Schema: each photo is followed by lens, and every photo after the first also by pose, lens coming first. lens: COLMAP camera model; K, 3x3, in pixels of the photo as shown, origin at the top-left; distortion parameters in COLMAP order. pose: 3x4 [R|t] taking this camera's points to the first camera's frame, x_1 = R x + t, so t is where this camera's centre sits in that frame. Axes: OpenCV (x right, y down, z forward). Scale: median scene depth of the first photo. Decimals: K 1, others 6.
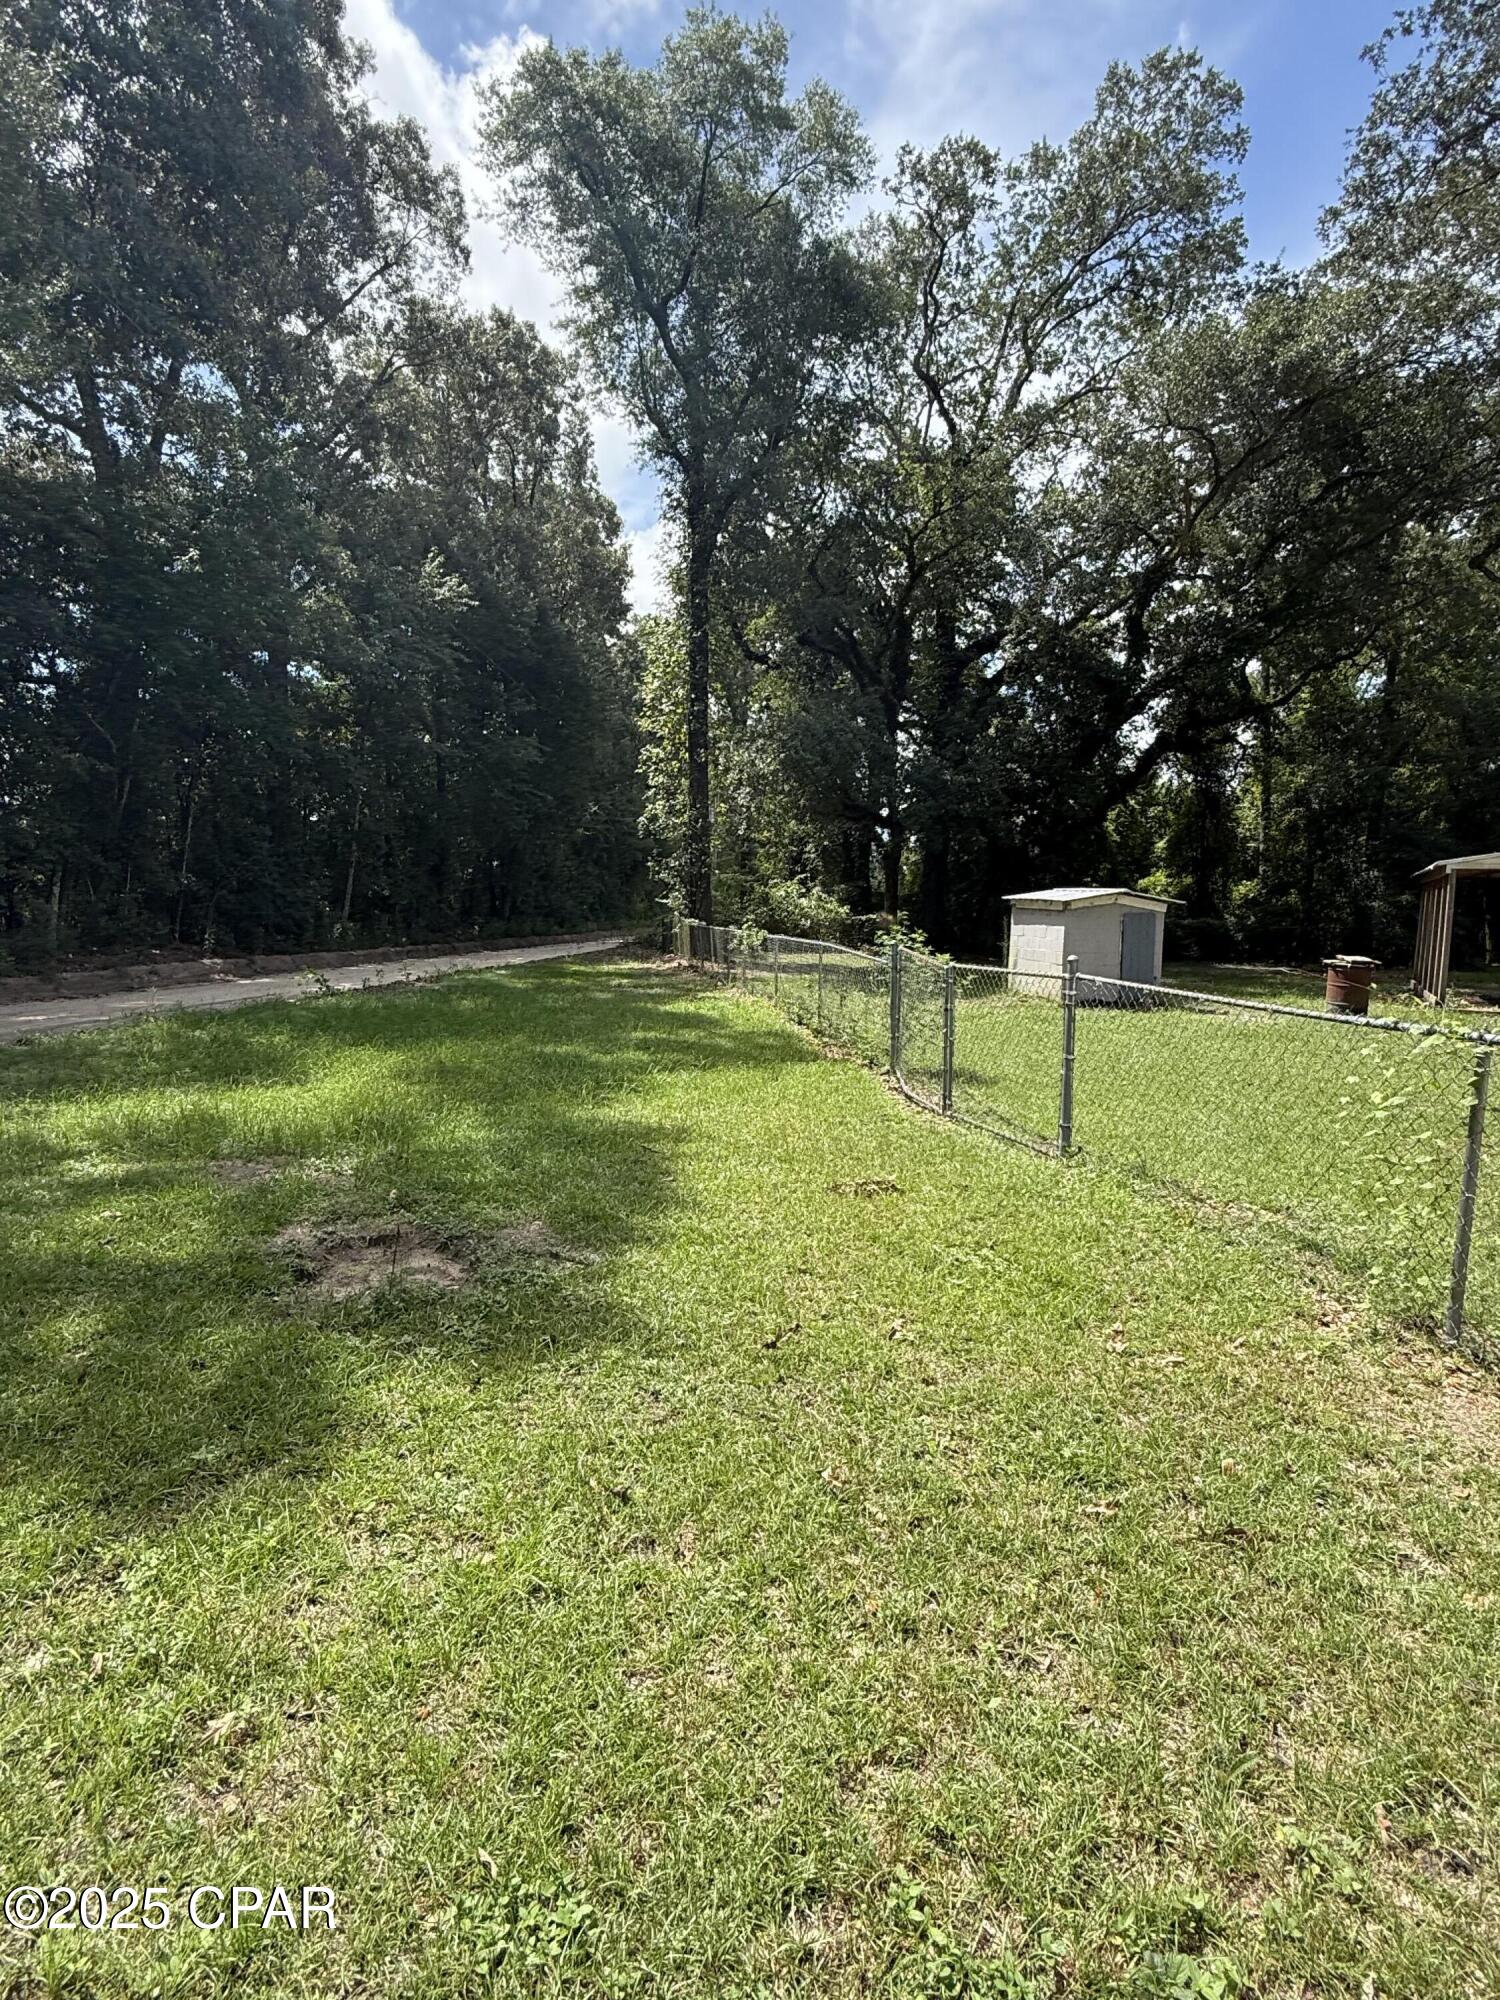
lens RADIAL K [[1073.0, 0, 750.0], [0, 1073.0, 1000.0], [0, 0, 1]] dist [-0.001420, -0.000304]
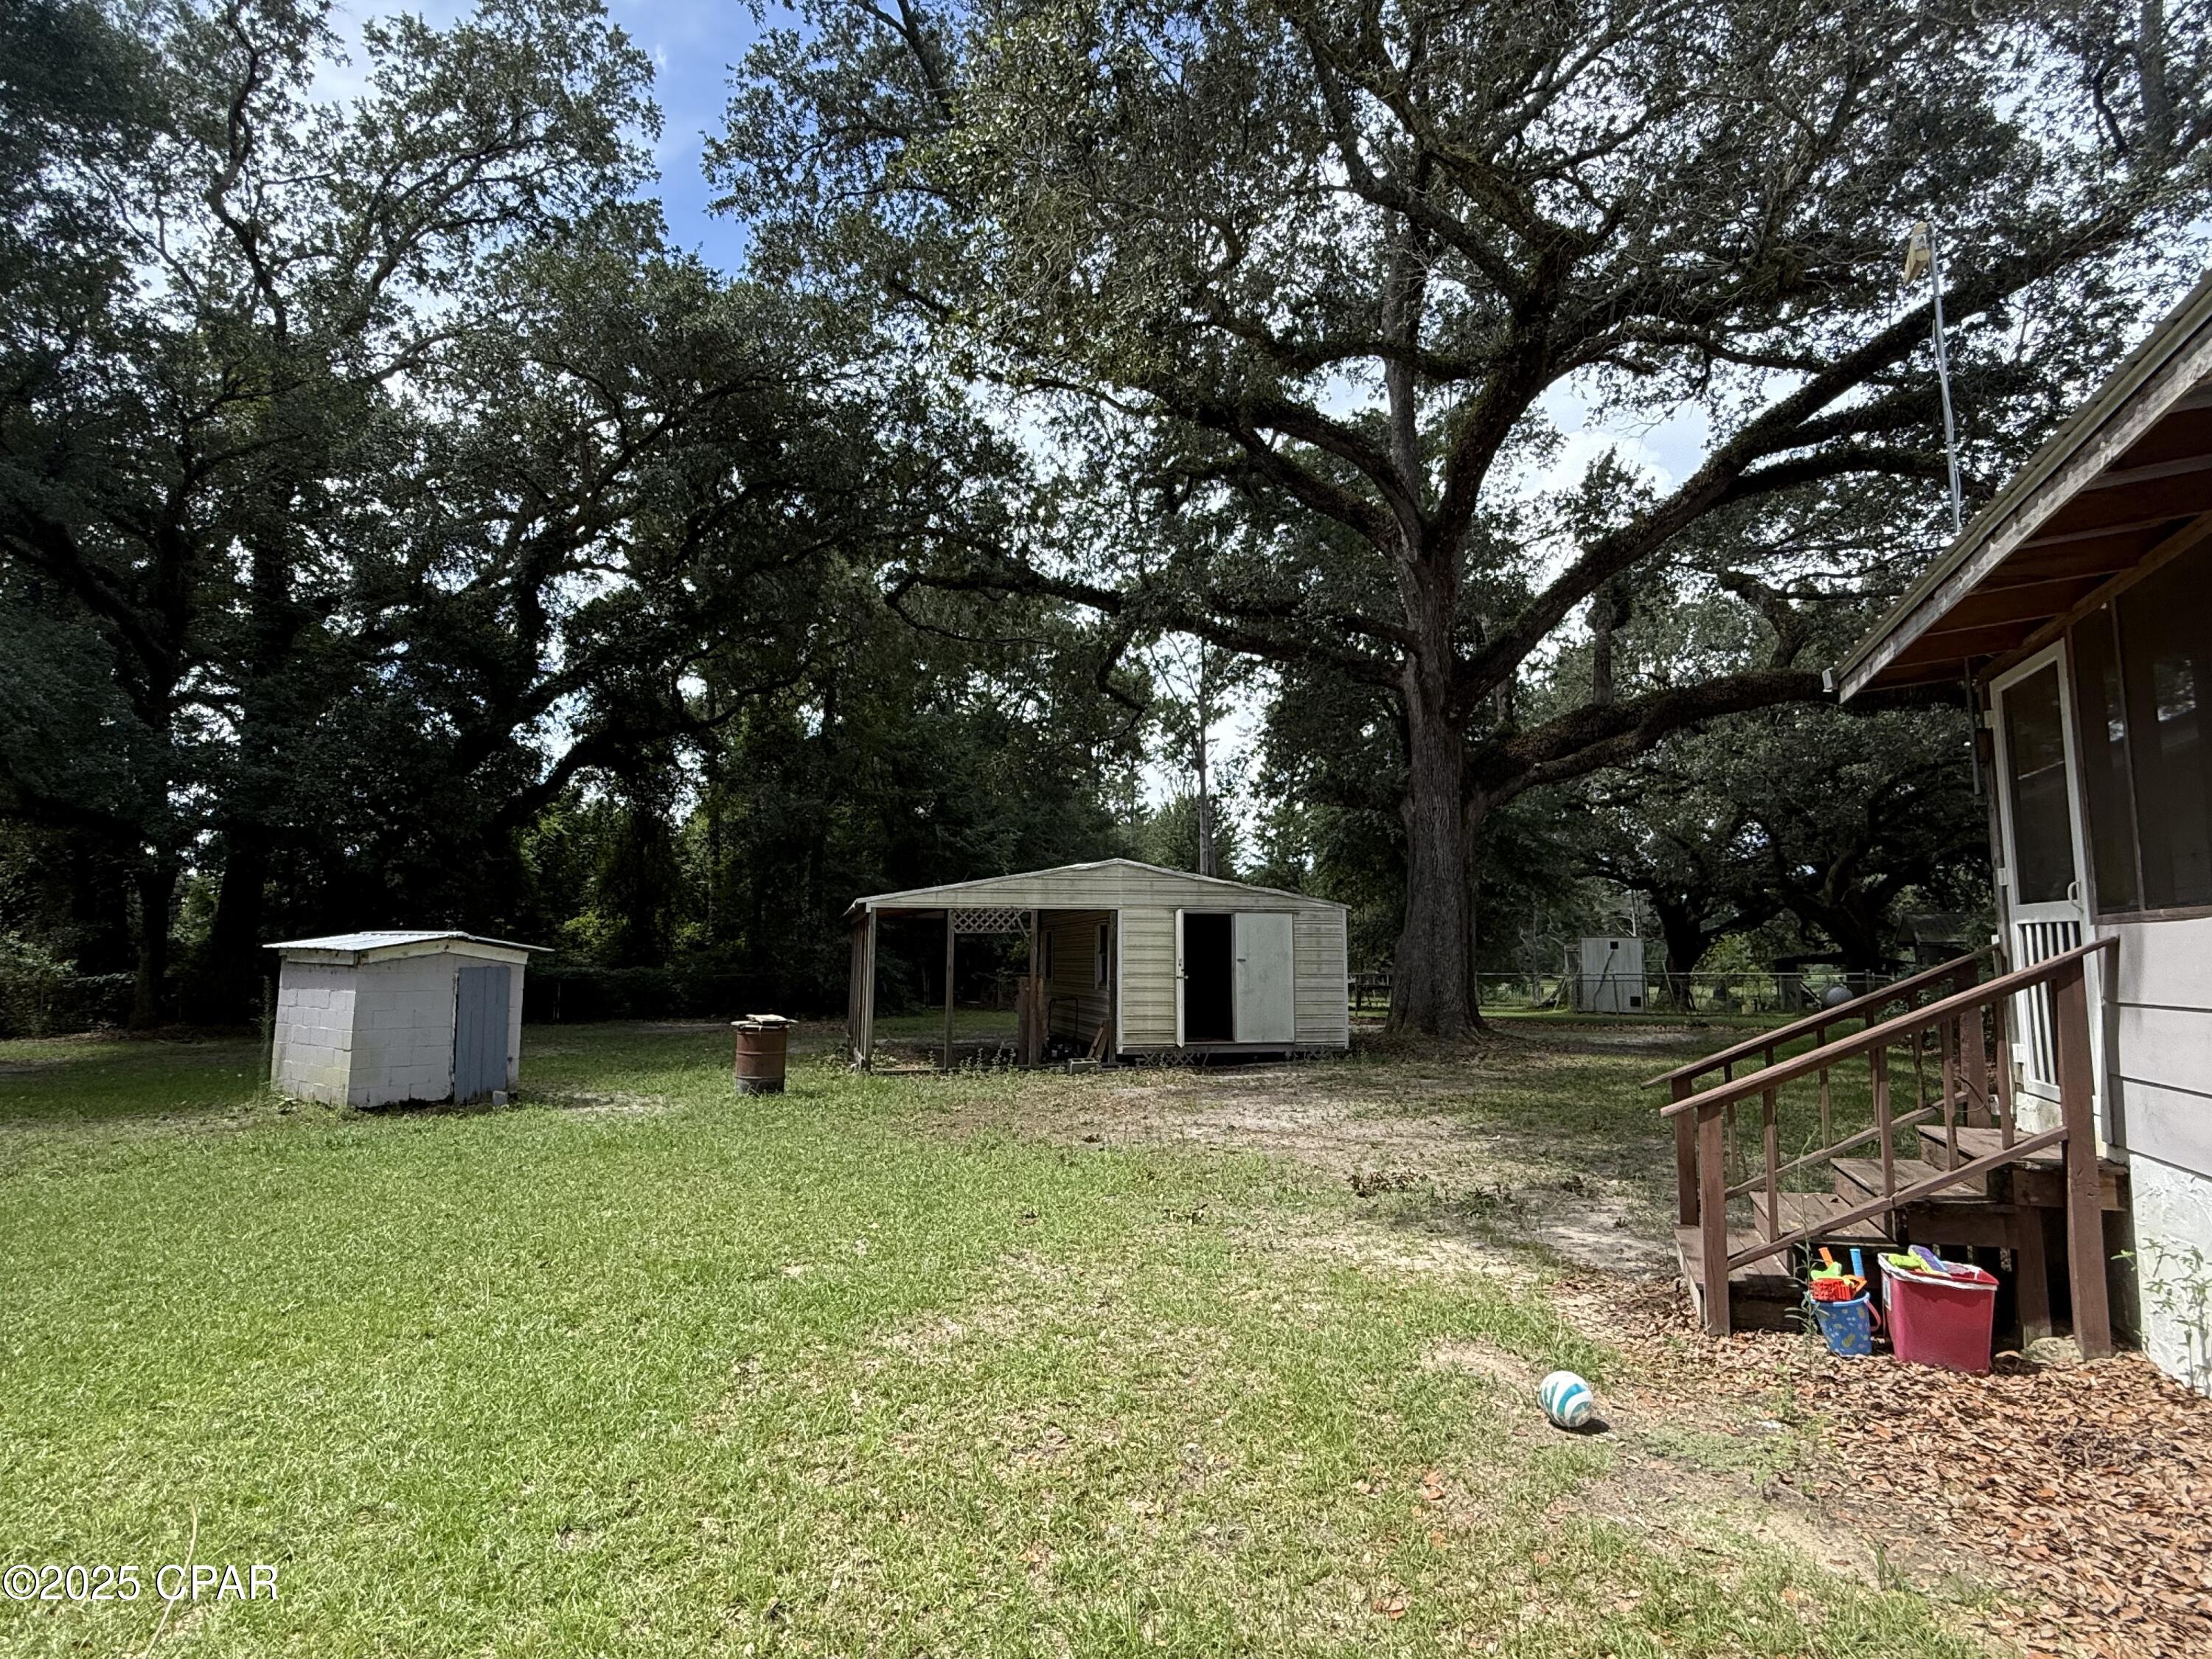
lens RADIAL K [[1186.8, 0, 1106.0], [0, 1186.8, 829.5], [0, 0, 1]] dist [-0.001420, -0.000304]
pose [[0.735370, 0.055660, 0.675376, 0.080149], [0.071518, 0.984681, -0.159022, -0.010123], [-0.673881, 0.165241, 0.720125, 0.095515]]
